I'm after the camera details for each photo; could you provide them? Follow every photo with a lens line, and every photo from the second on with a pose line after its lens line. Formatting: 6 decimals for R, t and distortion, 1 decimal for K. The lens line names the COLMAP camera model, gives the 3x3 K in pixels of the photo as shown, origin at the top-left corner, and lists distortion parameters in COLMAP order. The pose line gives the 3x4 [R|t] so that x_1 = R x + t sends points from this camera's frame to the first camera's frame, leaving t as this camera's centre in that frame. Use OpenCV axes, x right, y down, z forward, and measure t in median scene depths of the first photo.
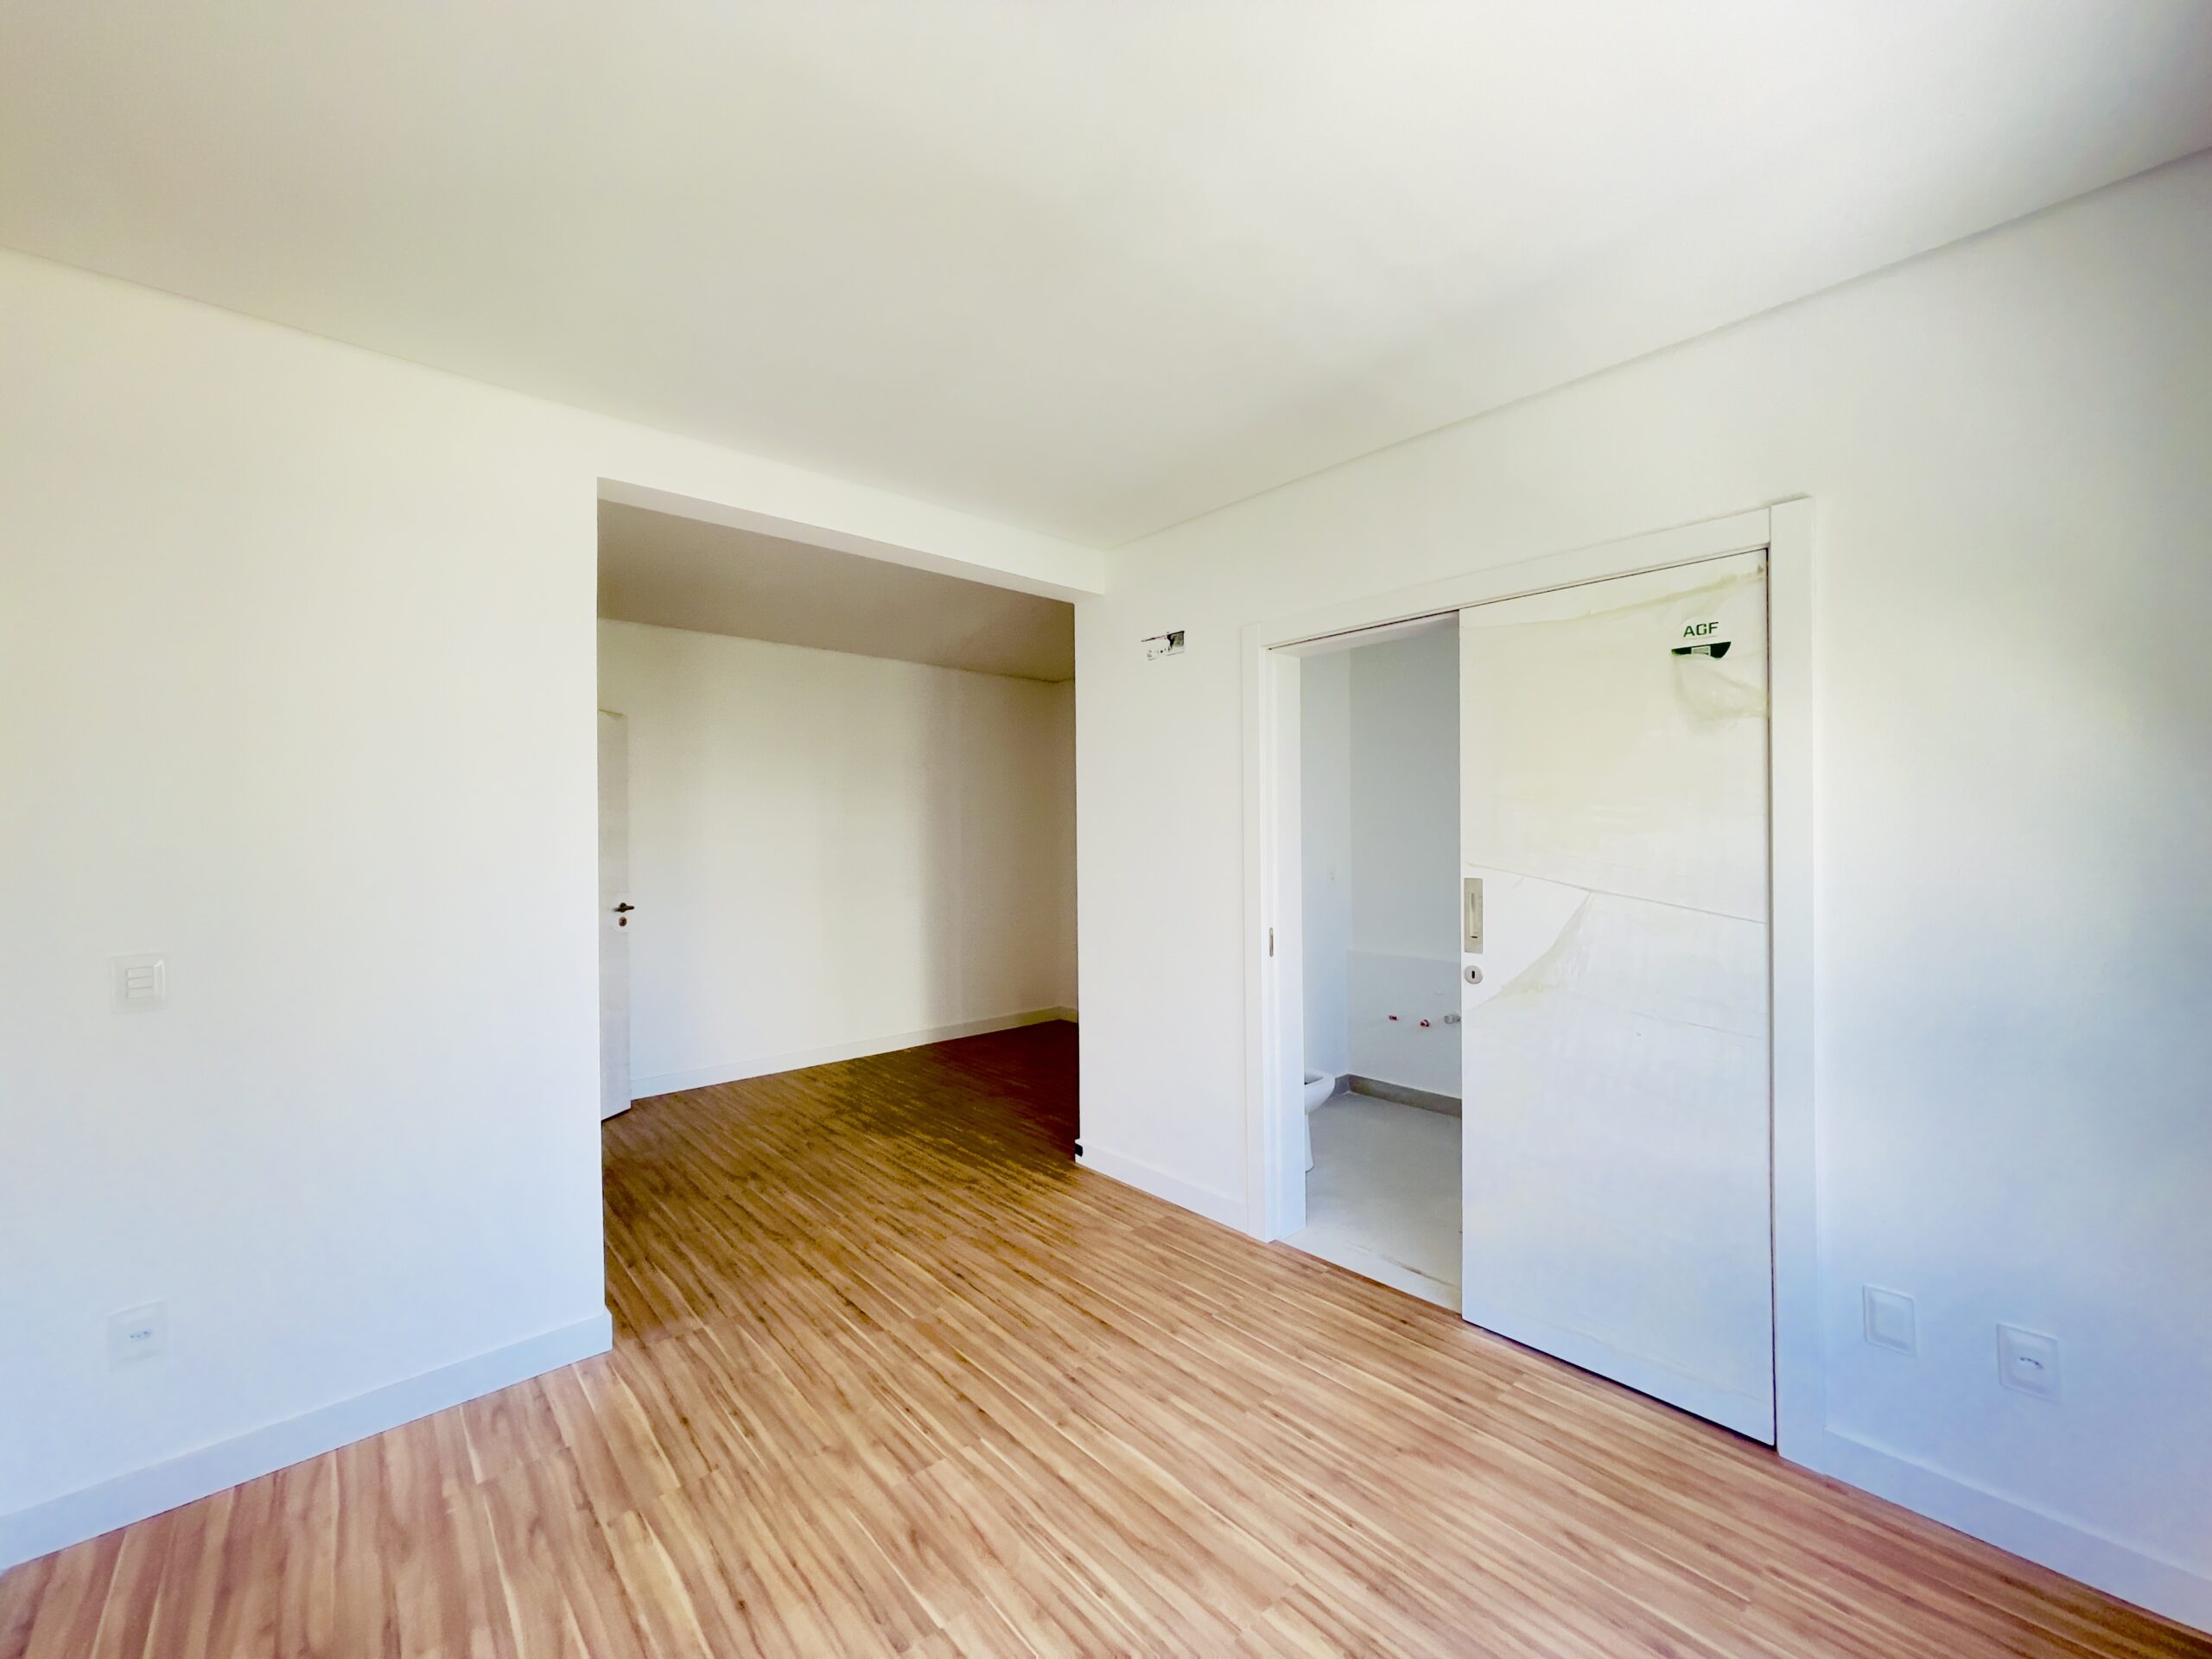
lens RADIAL K [[894.4, 0, 1104.6], [0, 894.4, 819.9], [0, 0, 1]] dist [-0.009823, 0.007145]
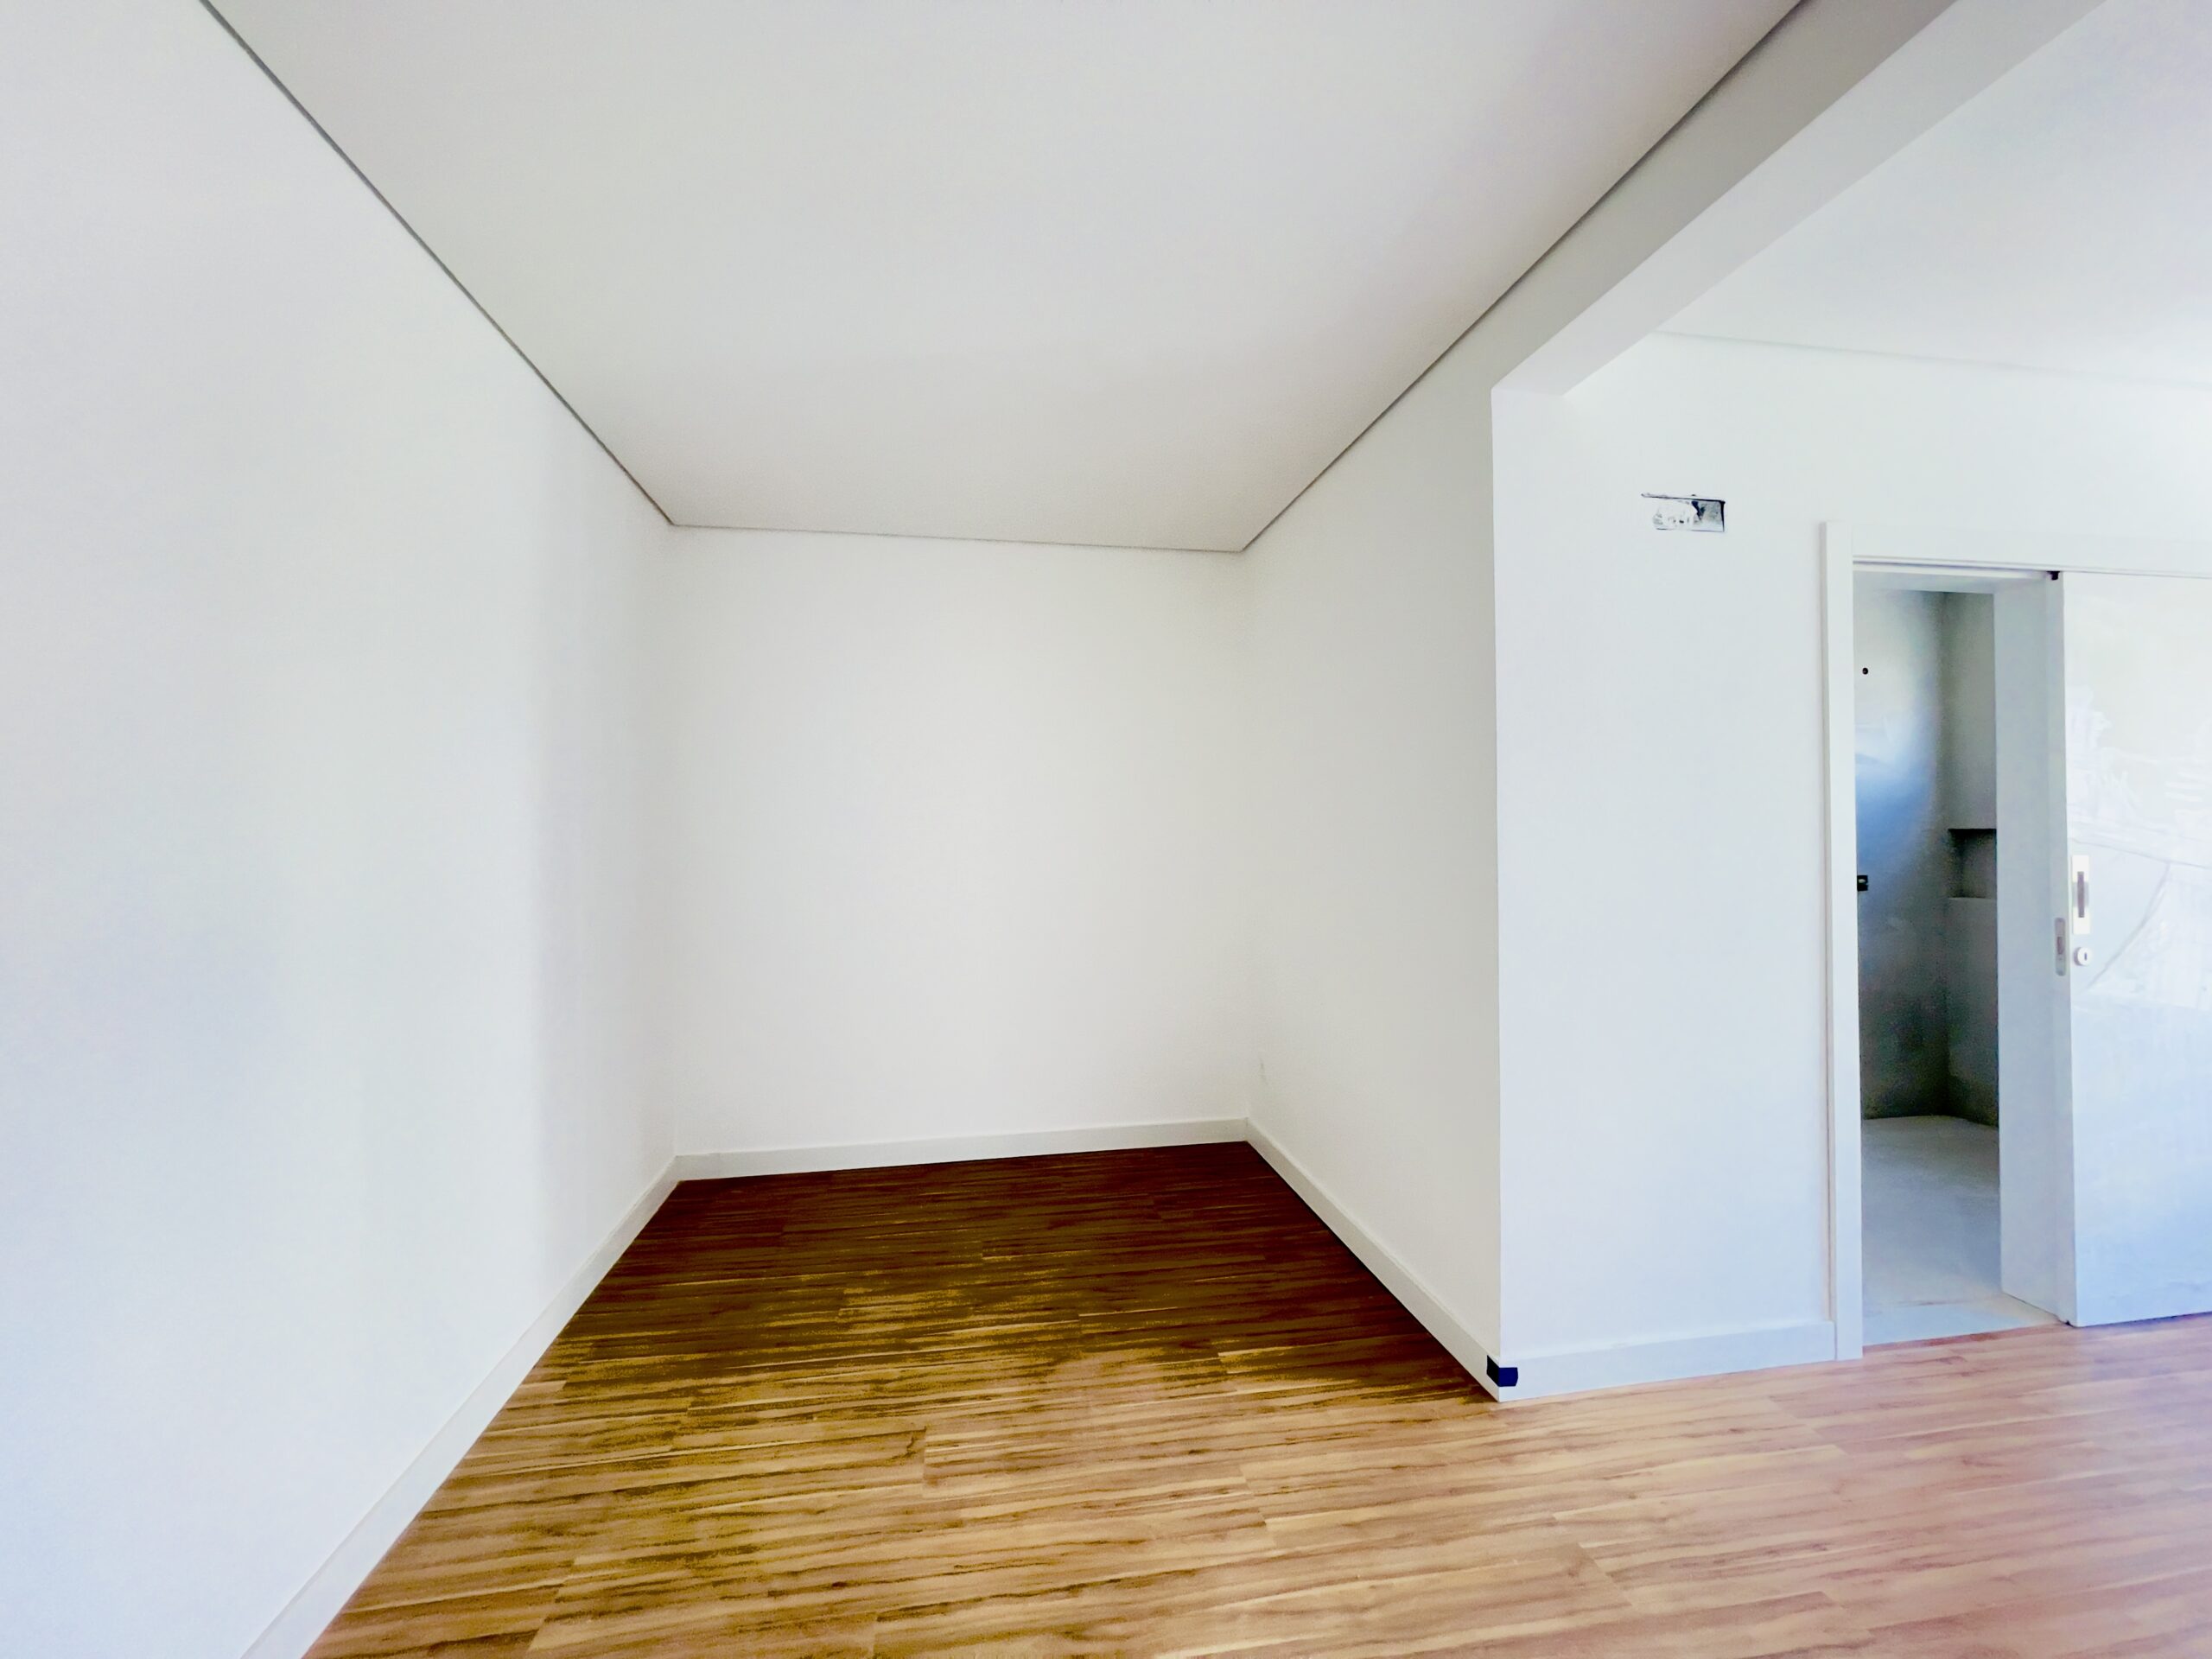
lens RADIAL K [[894.4, 0, 1106.1], [0, 894.4, 832.1], [0, 0, 1]] dist [-0.009823, 0.007145]
pose [[0.529748, 0.013192, 0.848052, -1.177338], [-0.012211, 0.999894, -0.007926, 0.074900], [-0.848067, -0.006157, 0.529853, 1.712011]]
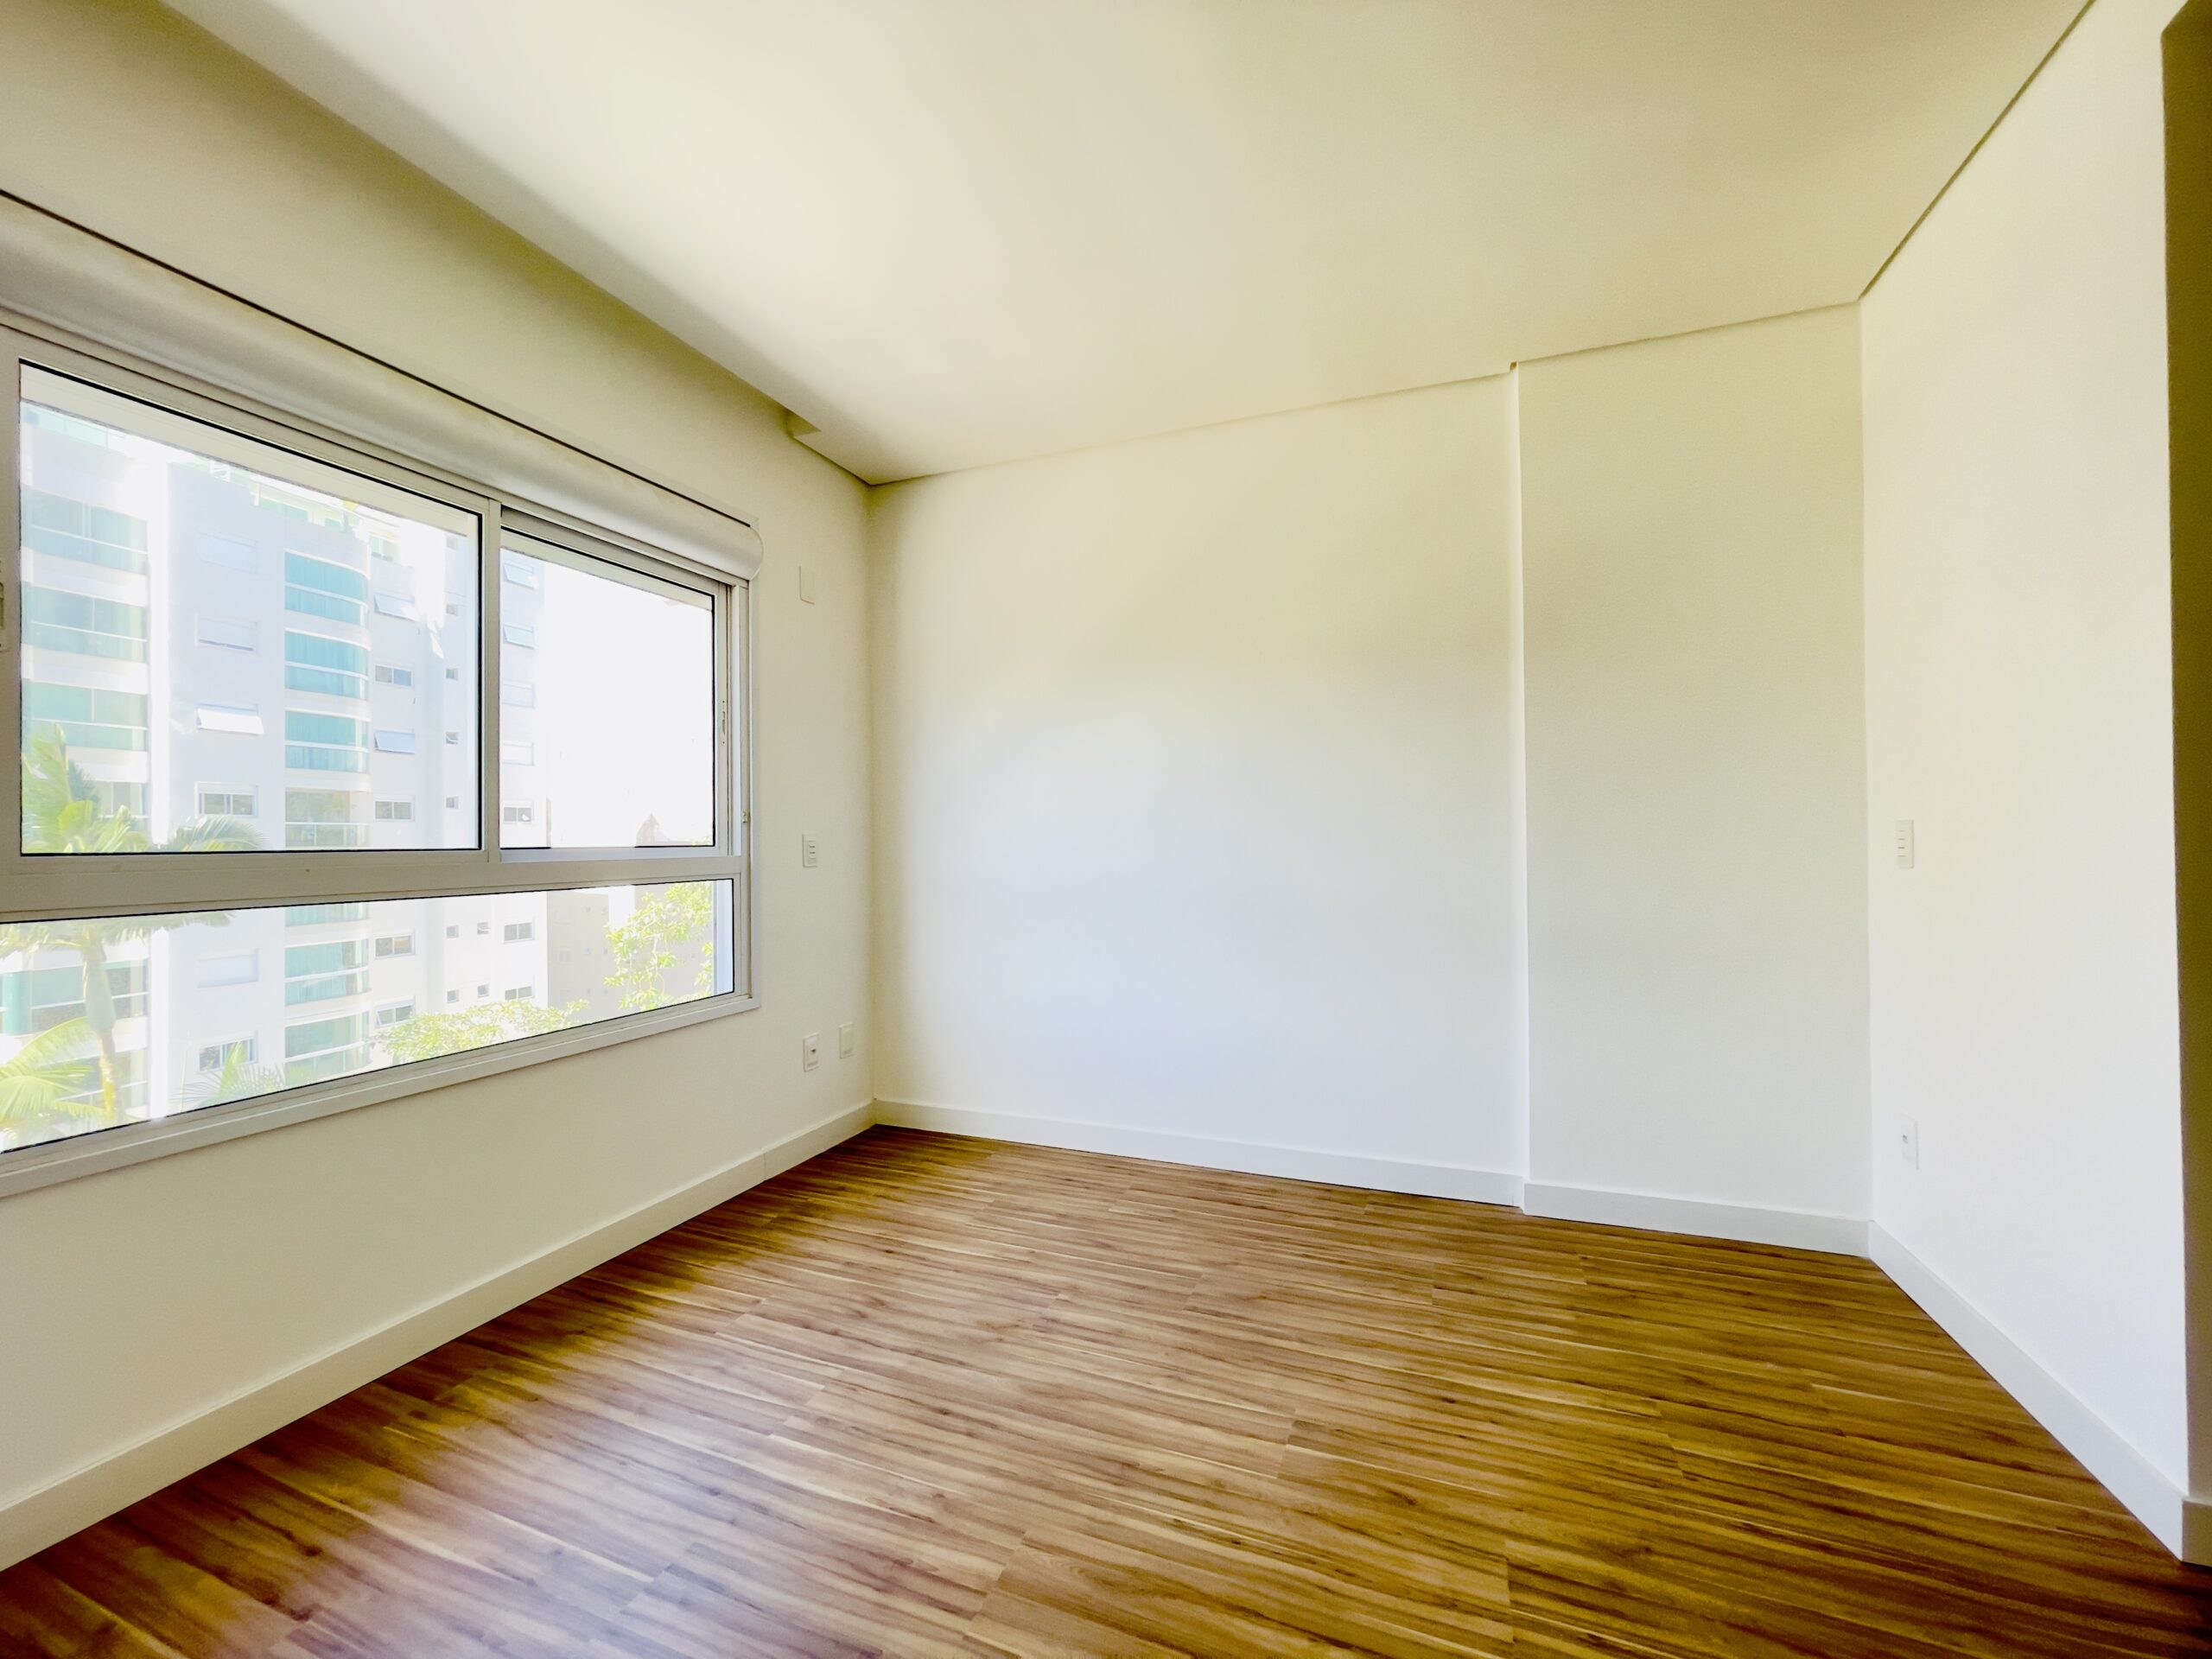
lens RADIAL K [[894.4, 0, 1091.7], [0, 894.4, 842.4], [0, 0, 1]] dist [-0.009823, 0.007145]
pose [[-0.893169, 0.018692, -0.449333, 0.375144], [0.023243, 0.999719, -0.004614, 0.146539], [0.449121, -0.014565, -0.893352, 1.431151]]
